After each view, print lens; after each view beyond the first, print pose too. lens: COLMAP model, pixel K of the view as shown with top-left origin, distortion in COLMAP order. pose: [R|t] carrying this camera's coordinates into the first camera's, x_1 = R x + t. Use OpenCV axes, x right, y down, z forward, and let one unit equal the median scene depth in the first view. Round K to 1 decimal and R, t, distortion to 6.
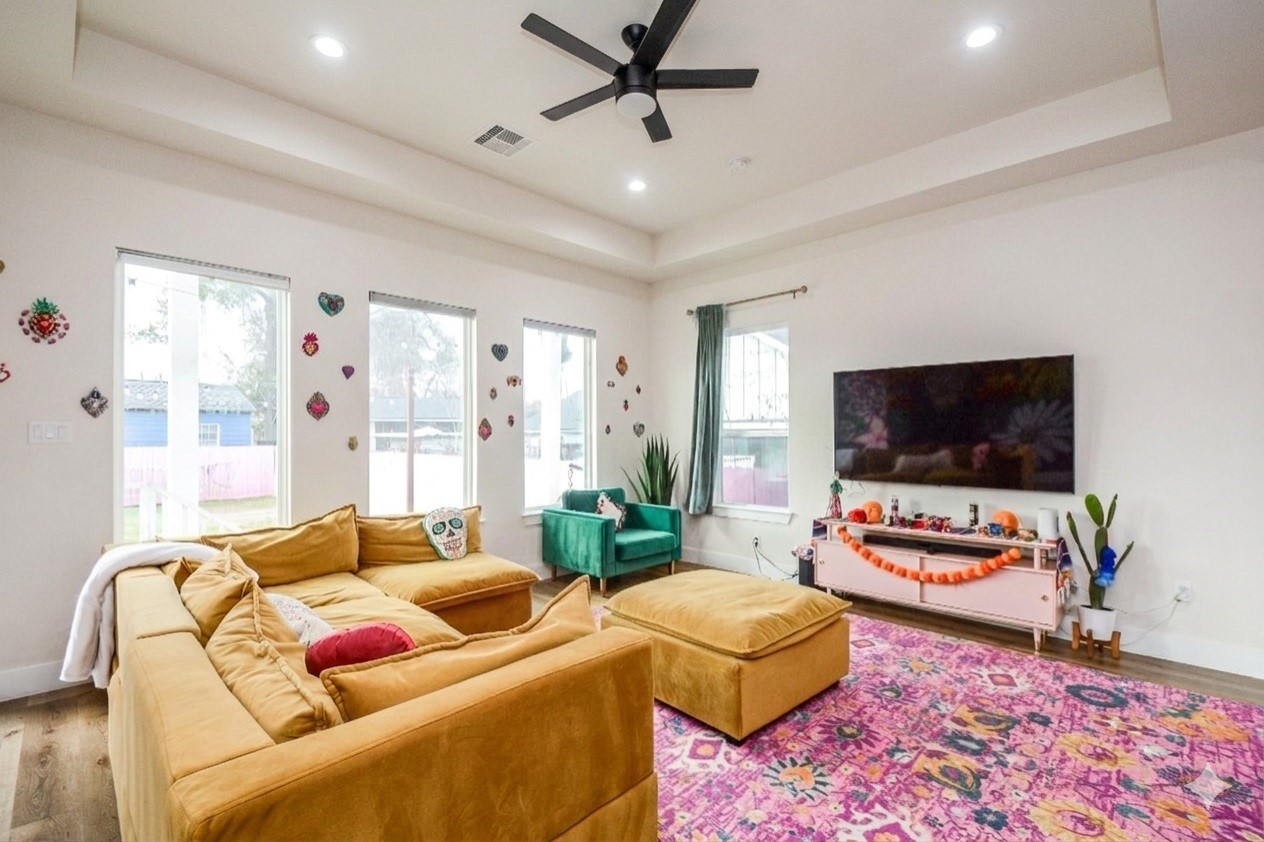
lens RADIAL K [[553.9, 0, 630.5], [0, 553.9, 433.1], [0, 0, 1]] dist [0.009669, -0.013205]
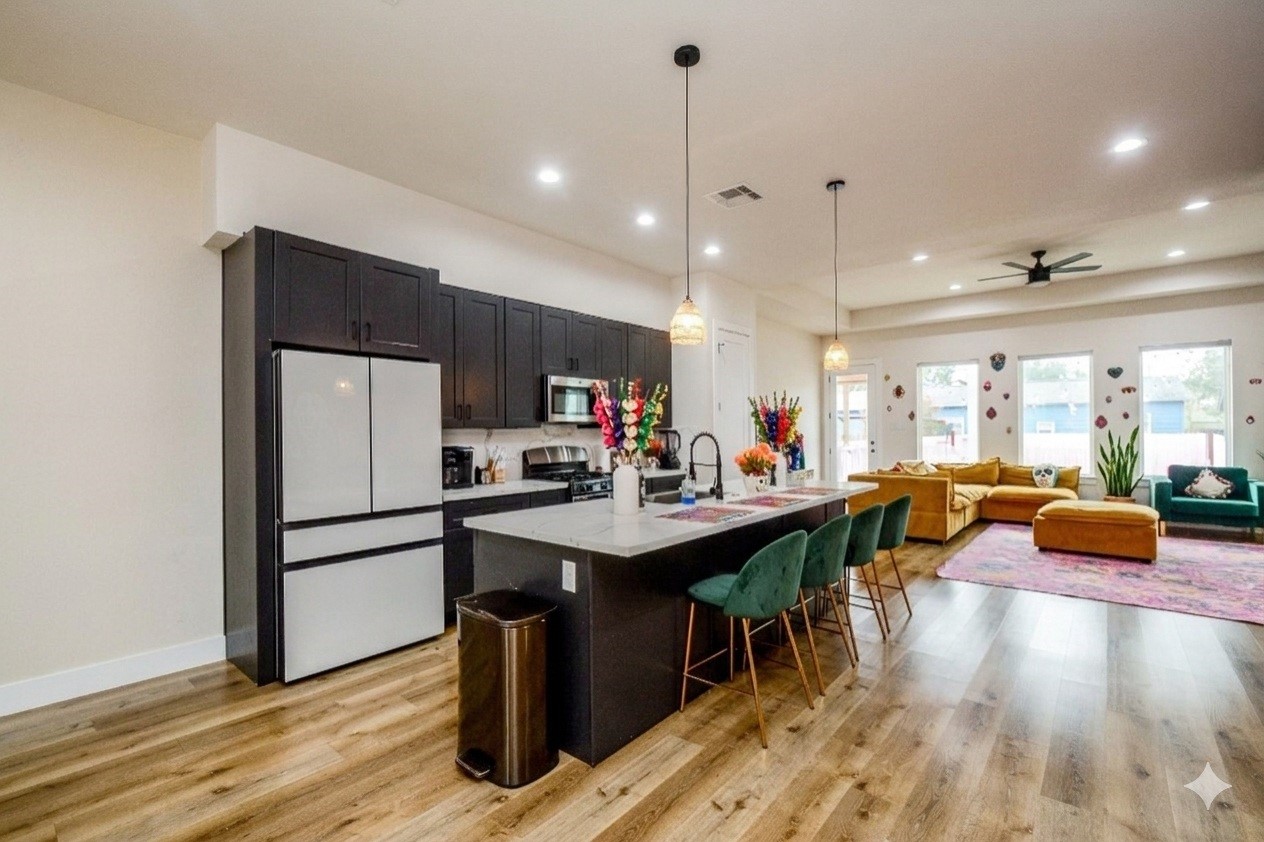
lens RADIAL K [[553.9, 0, 630.5], [0, 553.9, 433.1], [0, 0, 1]] dist [0.009669, -0.013205]
pose [[0.077797, 0.011275, -0.996905, 1.497181], [0.011560, 0.999859, 0.012210, -0.011734], [0.996902, -0.012474, 0.077656, -0.604983]]
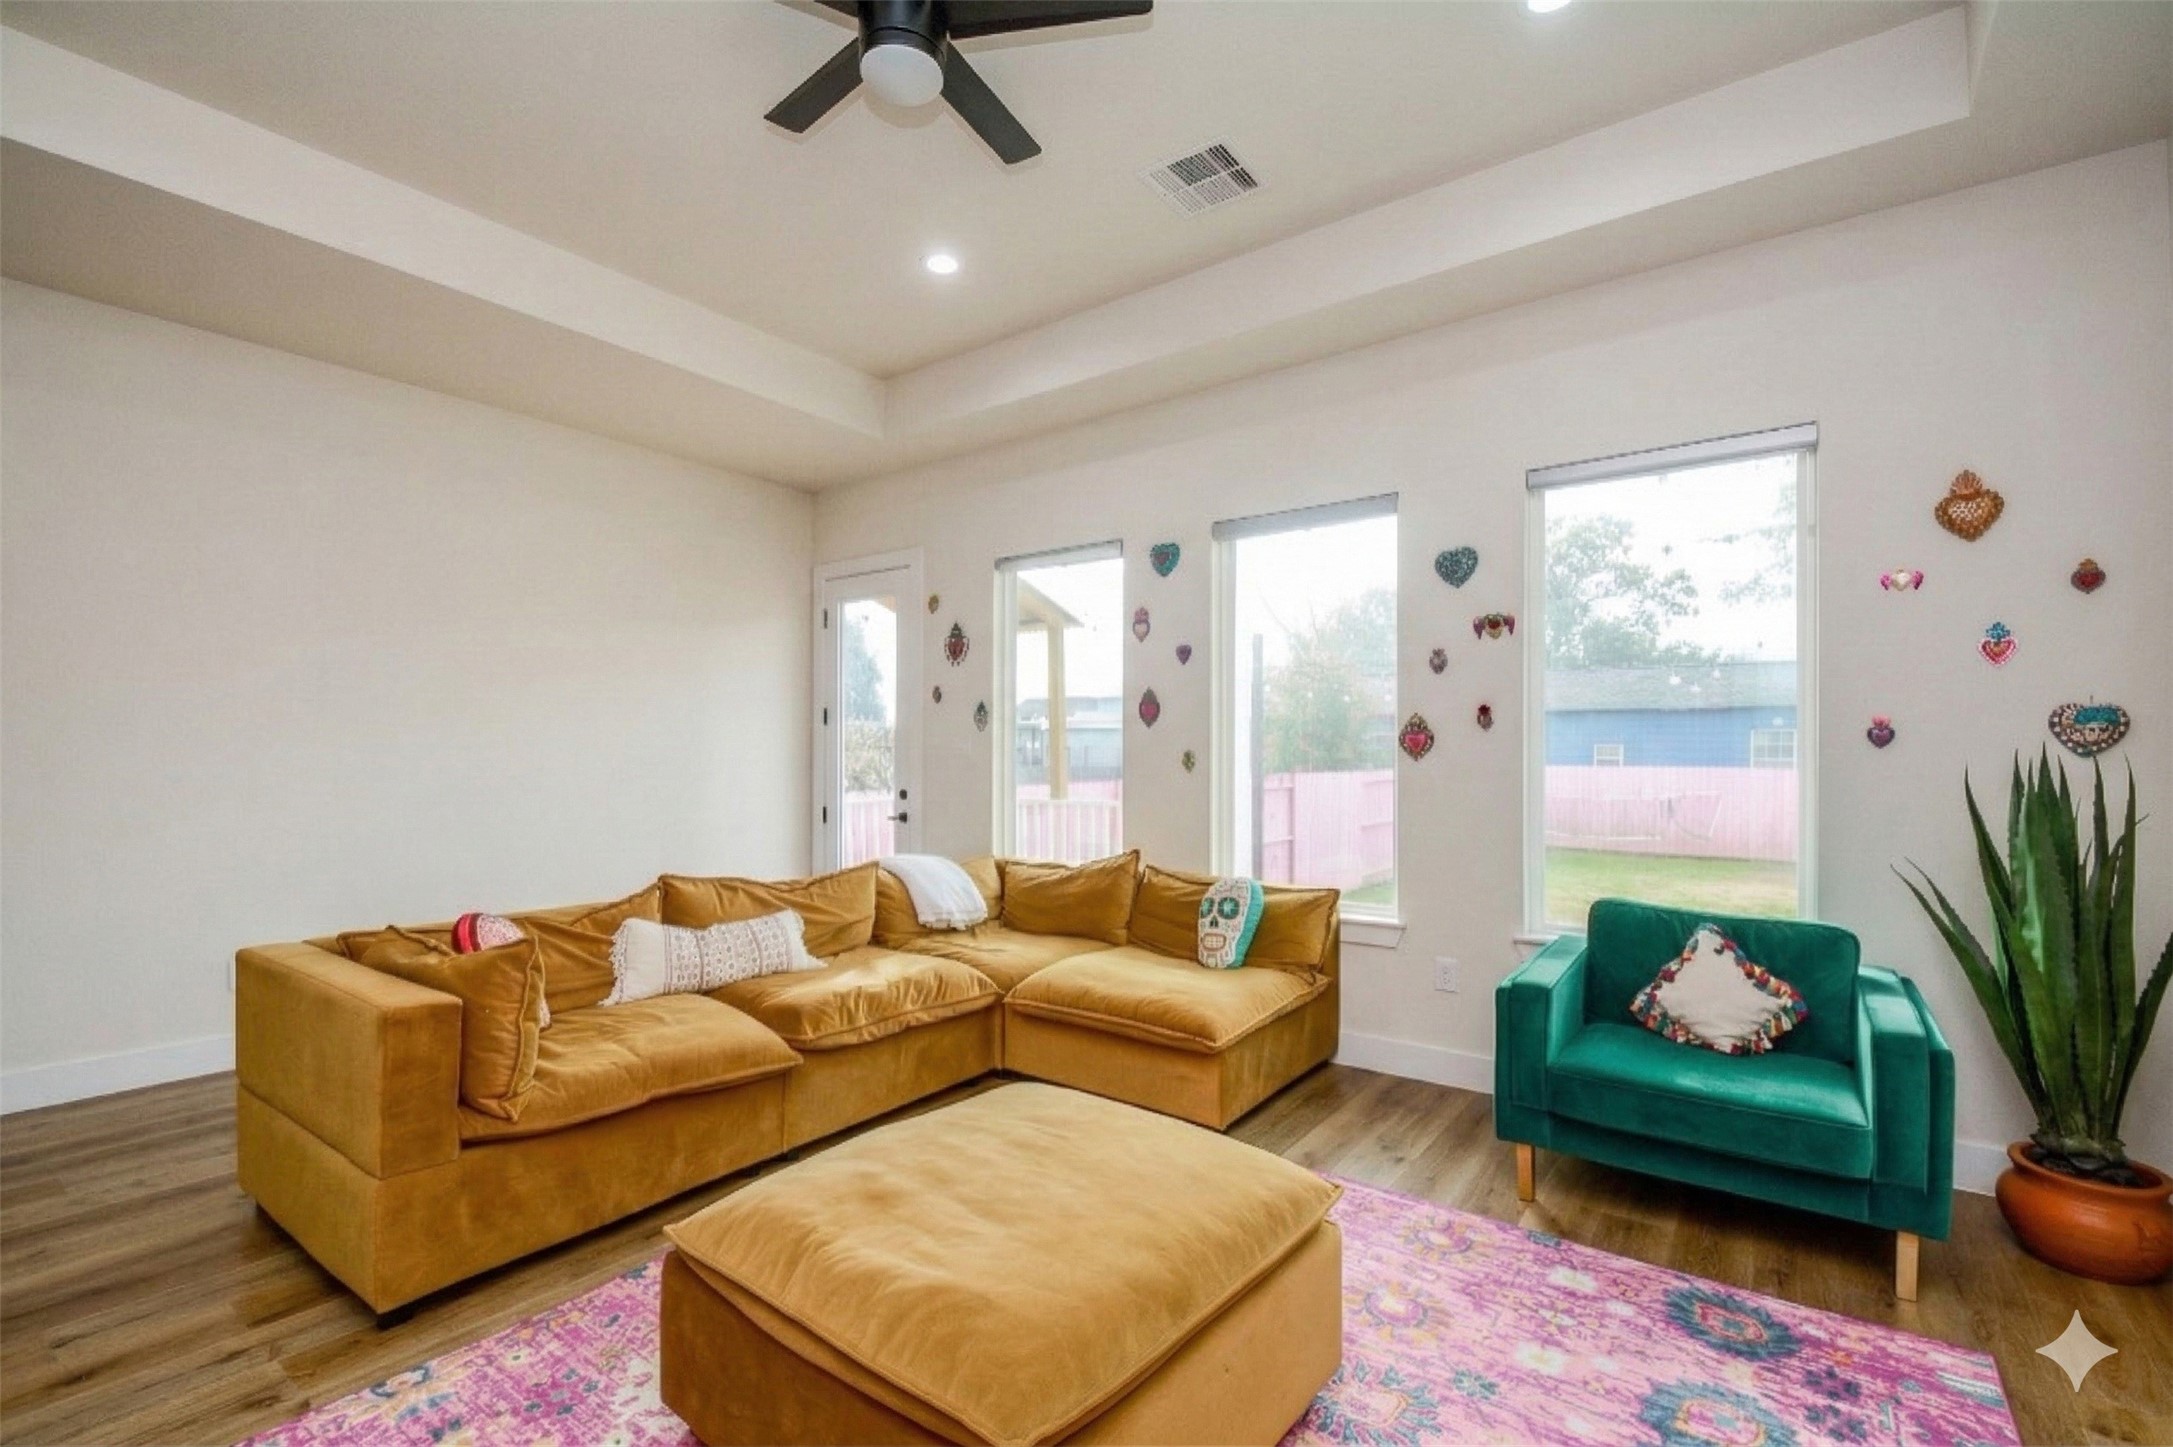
lens RADIAL K [[952.2, 0, 1083.9], [0, 952.2, 744.4], [0, 0, 1]] dist [0.009669, -0.013205]
pose [[0.115656, -0.000668, -0.993289, 0.612643], [0.001584, 0.999999, -0.000488, -0.001396], [0.993288, -0.001517, 0.115657, 0.742661]]
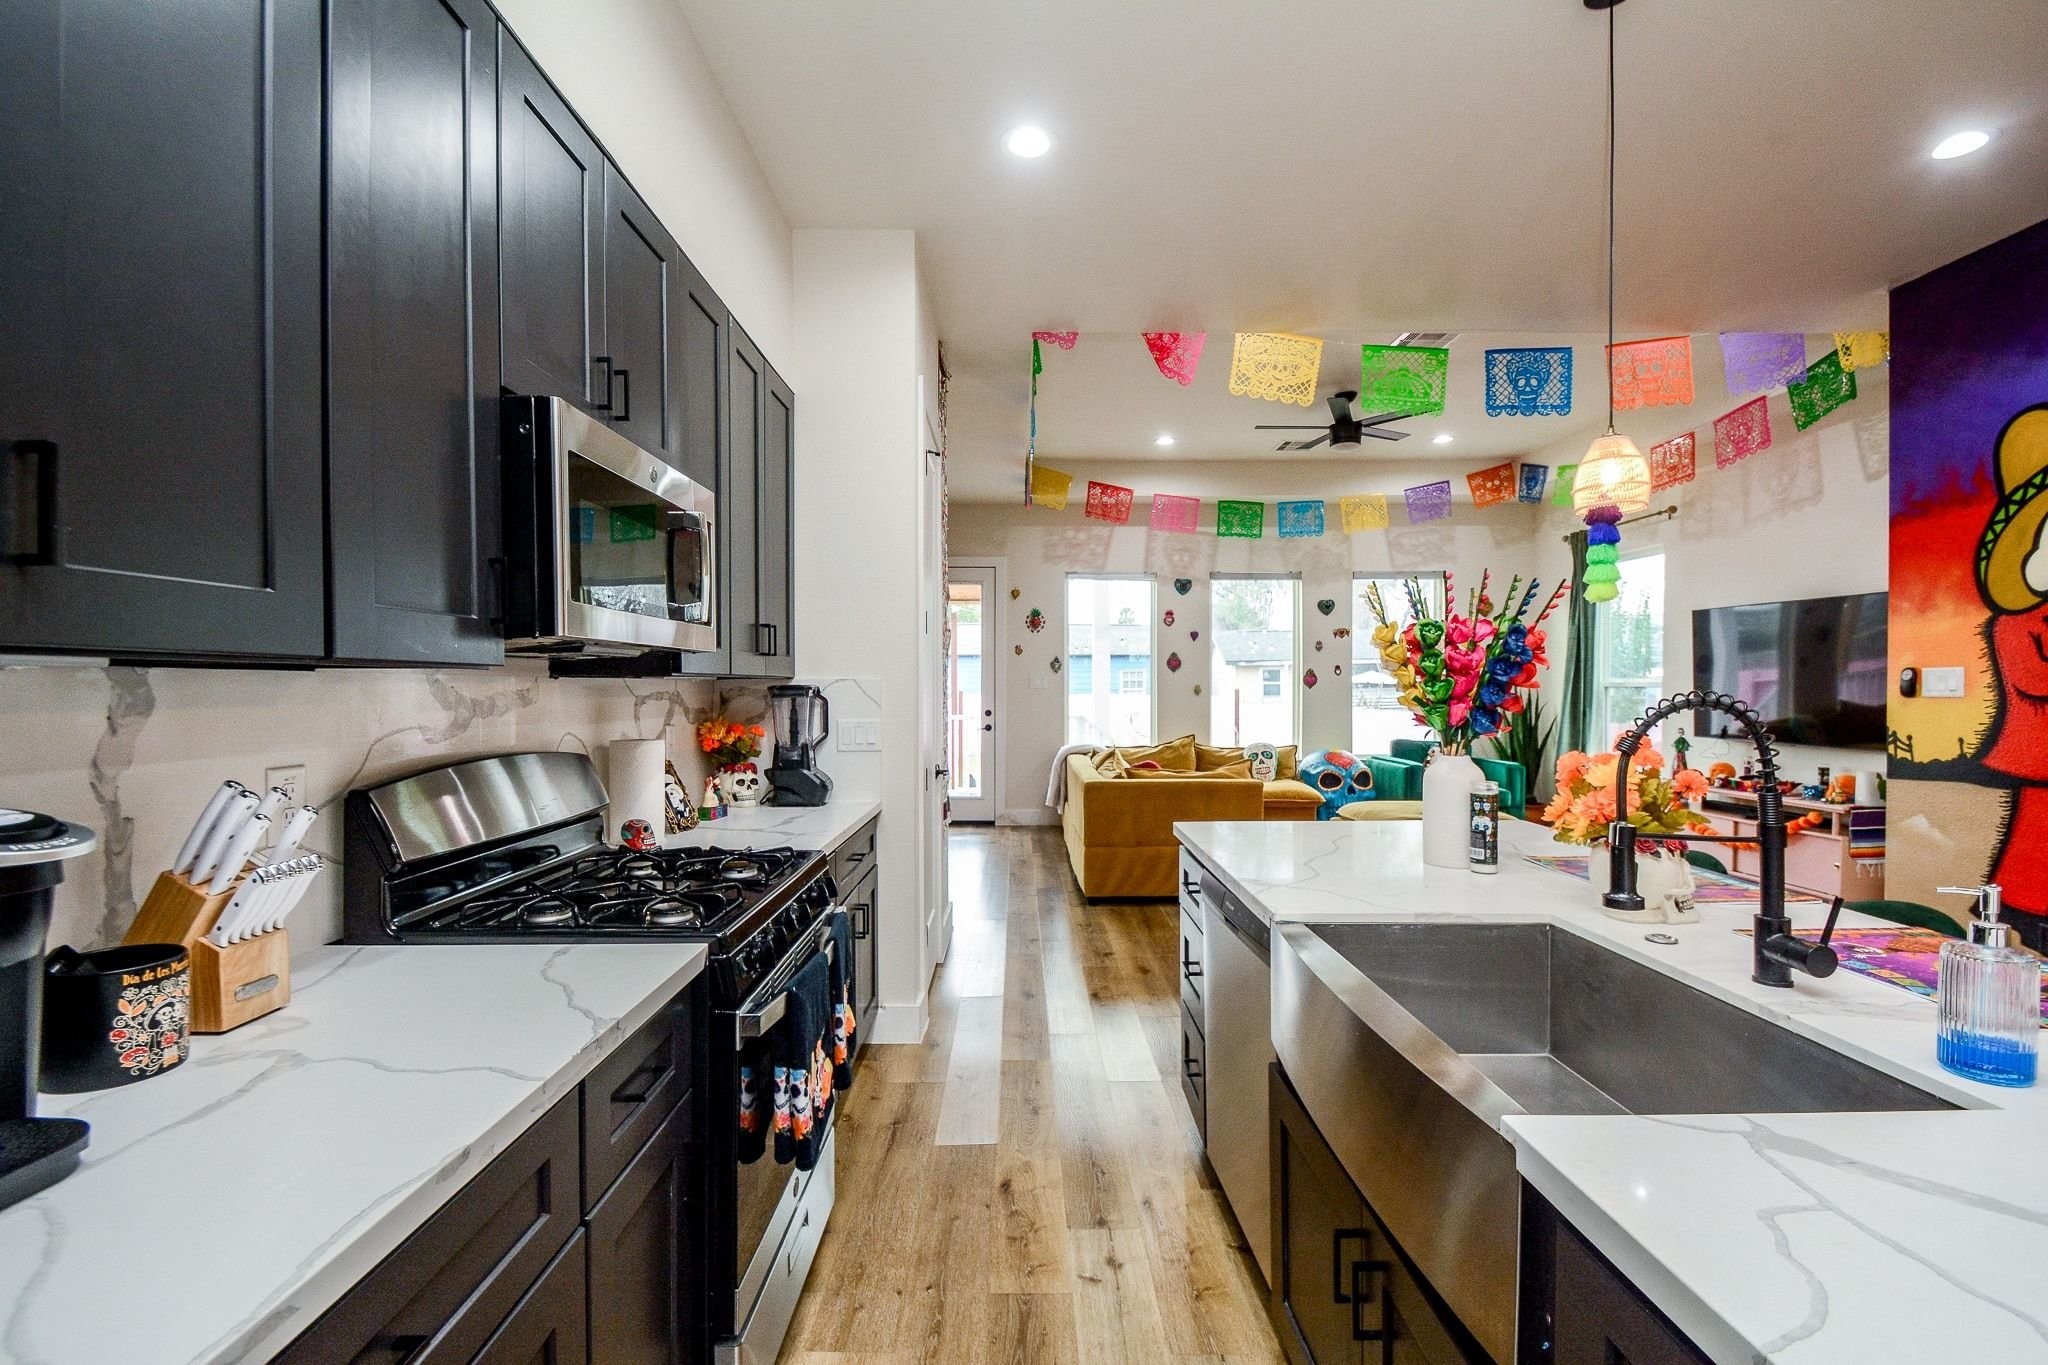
lens RADIAL K [[897.4, 0, 1021.5], [0, 897.4, 702.2], [0, 0, 1]] dist [0.009669, -0.013205]
pose [[0.708369, 0.016731, -0.705644, 0.711722], [0.001269, 0.999687, 0.024976, -0.005975], [0.705841, -0.018588, 0.708126, -0.811341]]
